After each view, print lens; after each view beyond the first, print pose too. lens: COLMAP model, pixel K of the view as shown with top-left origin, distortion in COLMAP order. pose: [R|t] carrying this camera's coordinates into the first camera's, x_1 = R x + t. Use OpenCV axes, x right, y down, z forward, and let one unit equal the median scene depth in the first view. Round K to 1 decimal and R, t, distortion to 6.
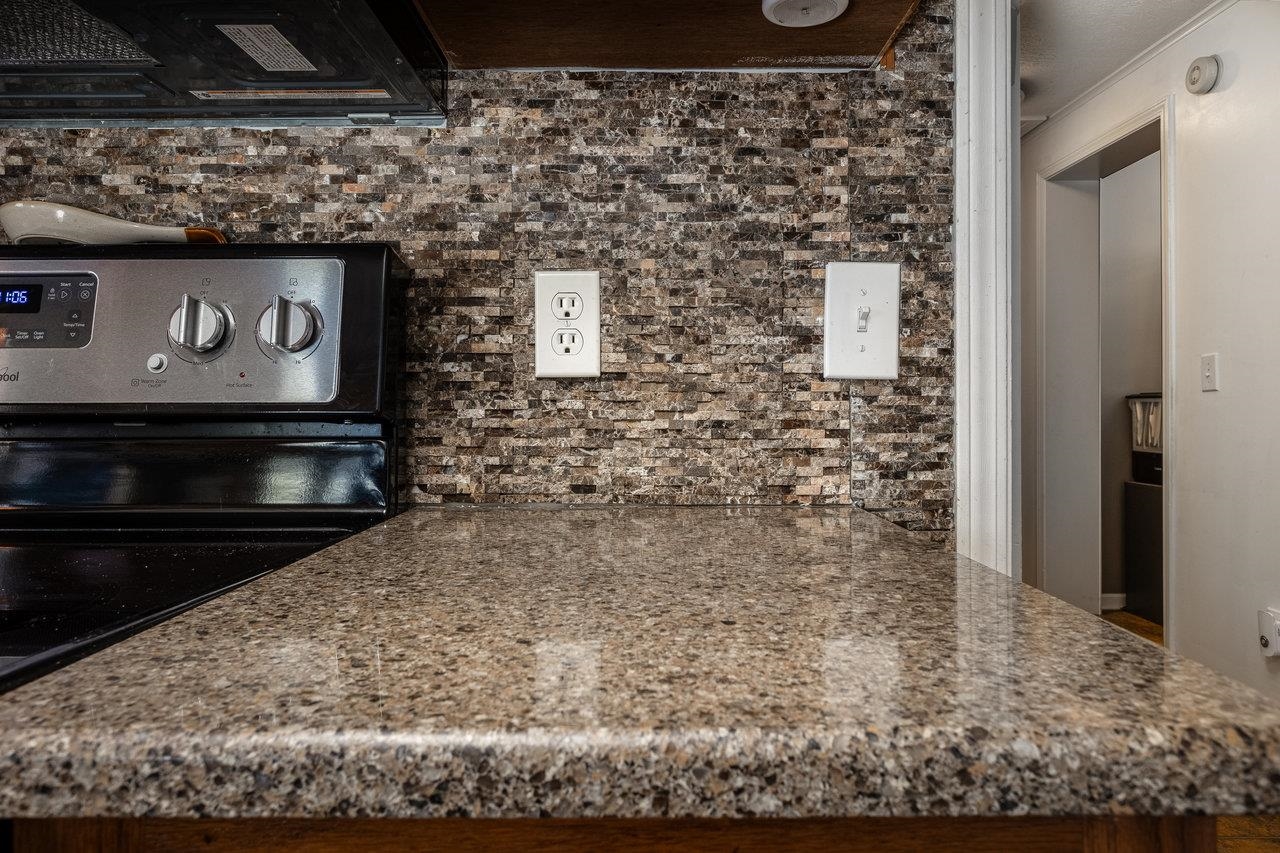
lens RADIAL K [[869.3, 0, 640.8], [0, 869.3, 399.8], [0, 0, 1]] dist [0.000038, -0.003248]
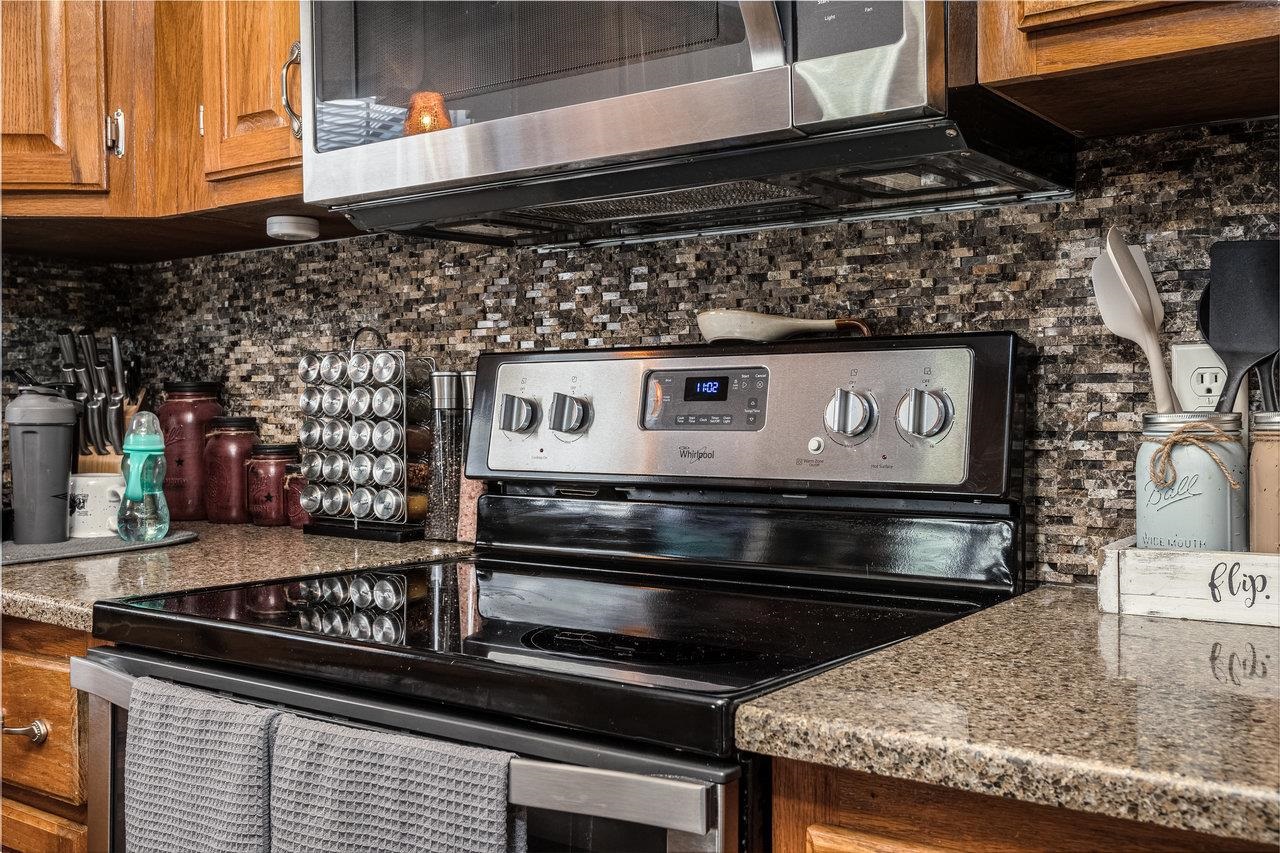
lens RADIAL K [[1246.0, 0, 639.4], [0, 1246.0, 410.1], [0, 0, 1]] dist [-0.002764, 0.001644]
pose [[0.815209, -0.001216, -0.579166, 0.228346], [0.009145, 0.999900, 0.010774, -0.117398], [0.579095, -0.014080, 0.815139, -0.523433]]
